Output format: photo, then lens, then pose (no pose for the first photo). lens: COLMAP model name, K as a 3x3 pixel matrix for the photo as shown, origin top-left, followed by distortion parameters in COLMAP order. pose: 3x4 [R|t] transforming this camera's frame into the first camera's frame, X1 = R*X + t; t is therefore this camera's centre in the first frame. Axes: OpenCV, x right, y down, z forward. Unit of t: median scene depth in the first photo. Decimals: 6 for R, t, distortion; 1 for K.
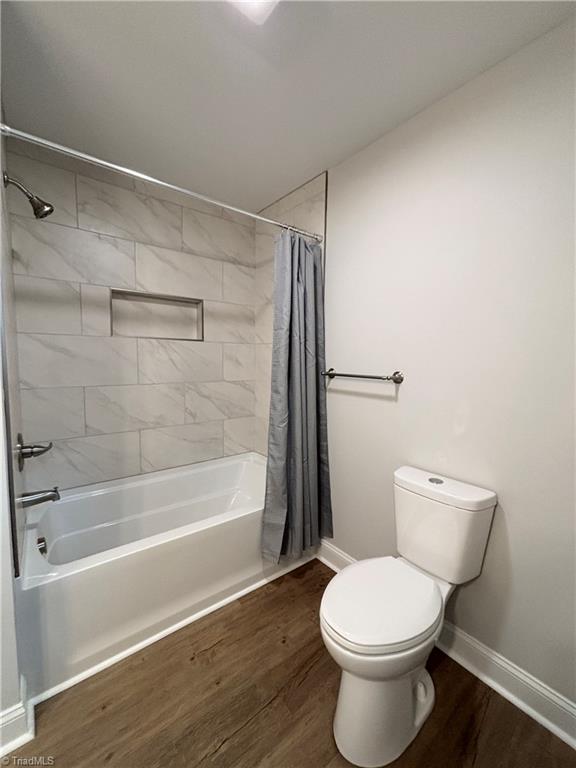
lens RADIAL K [[312.7, 0, 288.0], [0, 312.7, 384.0], [0, 0, 1]] dist [0.001841, 0.000252]
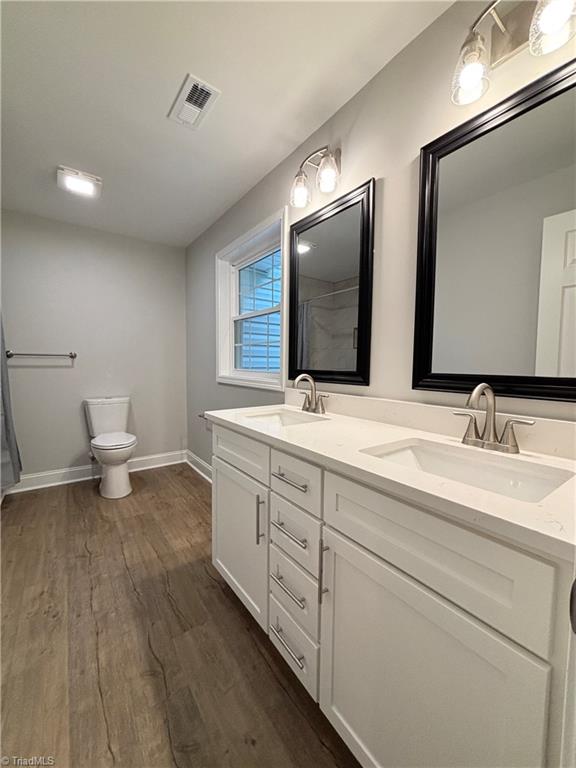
lens RADIAL K [[312.7, 0, 288.0], [0, 312.7, 384.0], [0, 0, 1]] dist [0.001841, 0.000252]
pose [[0.041676, -0.081695, 0.995786, -1.480838], [0.070907, 0.994380, 0.078613, 0.095158], [-0.996612, 0.067332, 0.047234, -0.370491]]
